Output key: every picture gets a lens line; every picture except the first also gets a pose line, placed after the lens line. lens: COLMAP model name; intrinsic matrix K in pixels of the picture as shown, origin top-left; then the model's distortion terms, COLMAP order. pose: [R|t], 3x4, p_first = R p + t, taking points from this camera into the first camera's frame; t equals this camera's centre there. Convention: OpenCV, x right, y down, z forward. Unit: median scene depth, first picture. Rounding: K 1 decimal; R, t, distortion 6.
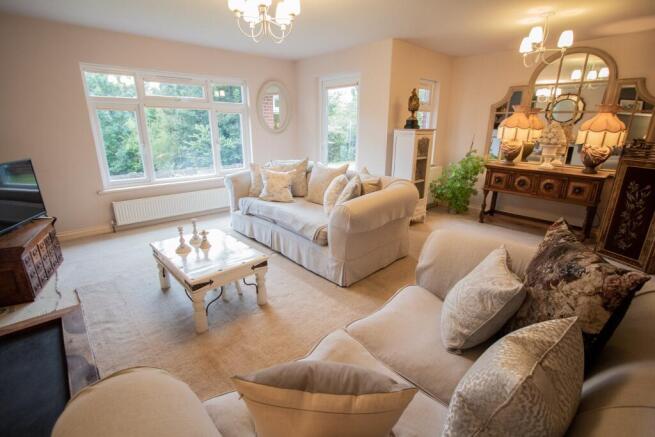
lens RADIAL K [[303.4, 0, 331.0], [0, 303.4, 218.4], [0, 0, 1]] dist [-0.035839, 0.000076]
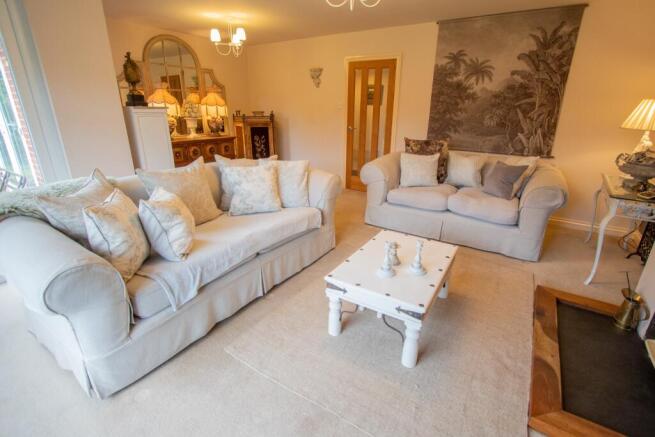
lens RADIAL K [[303.4, 0, 331.0], [0, 303.4, 218.4], [0, 0, 1]] dist [-0.035839, 0.000076]
pose [[-0.260682, -0.340387, 0.903428, -0.811982], [0.260279, 0.876353, 0.405289, -0.286902], [-0.929677, 0.340795, -0.139854, 0.945271]]
